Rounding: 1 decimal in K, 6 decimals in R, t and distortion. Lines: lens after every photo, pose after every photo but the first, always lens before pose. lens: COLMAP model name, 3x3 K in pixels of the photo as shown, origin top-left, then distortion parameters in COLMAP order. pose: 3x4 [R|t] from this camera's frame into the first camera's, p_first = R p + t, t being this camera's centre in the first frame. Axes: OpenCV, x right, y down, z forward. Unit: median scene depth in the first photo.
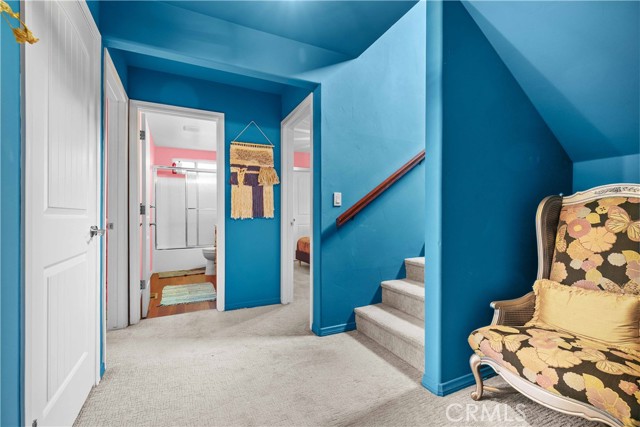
lens RADIAL K [[290.6, 0, 322.2], [0, 290.6, 214.9], [0, 0, 1]] dist [-0.001287, 0.000036]
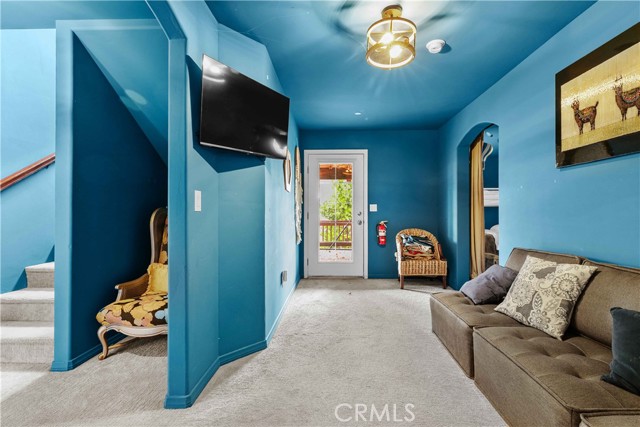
lens RADIAL K [[290.6, 0, 324.2], [0, 290.6, 215.3], [0, 0, 1]] dist [-0.001287, 0.000036]
pose [[0.461781, 0.000968, 0.886993, -0.184567], [-0.005756, 0.999982, 0.001905, -0.039337], [-0.886975, -0.005986, 0.461779, -0.514173]]
